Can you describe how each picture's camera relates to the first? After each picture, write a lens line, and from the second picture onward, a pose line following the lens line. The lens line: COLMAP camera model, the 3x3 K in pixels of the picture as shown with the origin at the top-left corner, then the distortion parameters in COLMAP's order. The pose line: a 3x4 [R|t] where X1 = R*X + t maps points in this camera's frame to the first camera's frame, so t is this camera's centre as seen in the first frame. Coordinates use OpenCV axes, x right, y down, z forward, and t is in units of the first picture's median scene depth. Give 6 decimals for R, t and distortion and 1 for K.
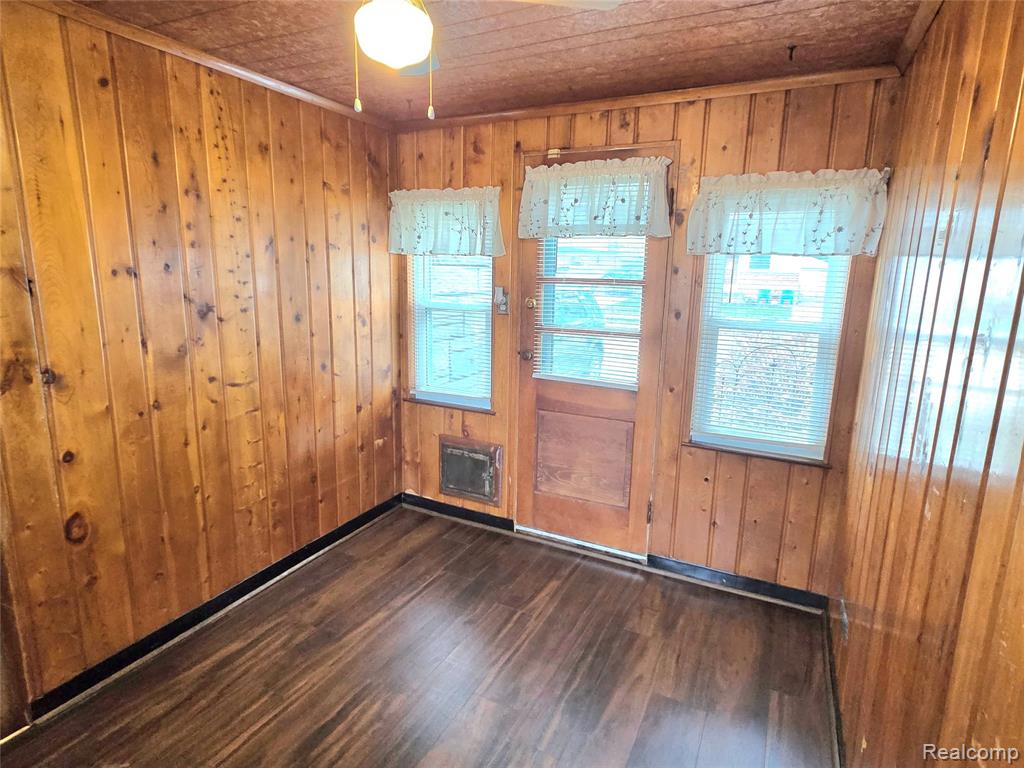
lens RADIAL K [[553.8, 0, 506.4], [0, 553.8, 374.9], [0, 0, 1]] dist [0.001015, -0.000113]
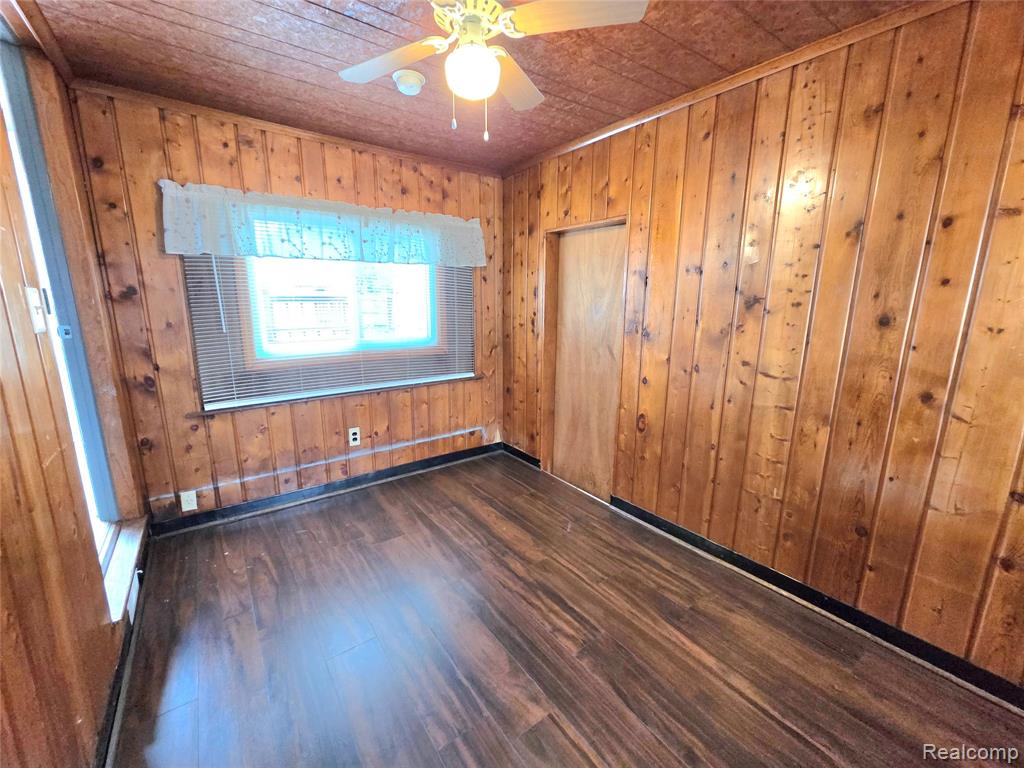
lens RADIAL K [[417.3, 0, 511.7], [0, 417.3, 377.8], [0, 0, 1]] dist [0.006194, -0.002694]
pose [[-0.434202, 0.154698, -0.887433, 0.435736], [-0.184976, 0.948839, 0.255908, -0.093681], [0.881619, 0.275269, -0.383373, 0.909744]]
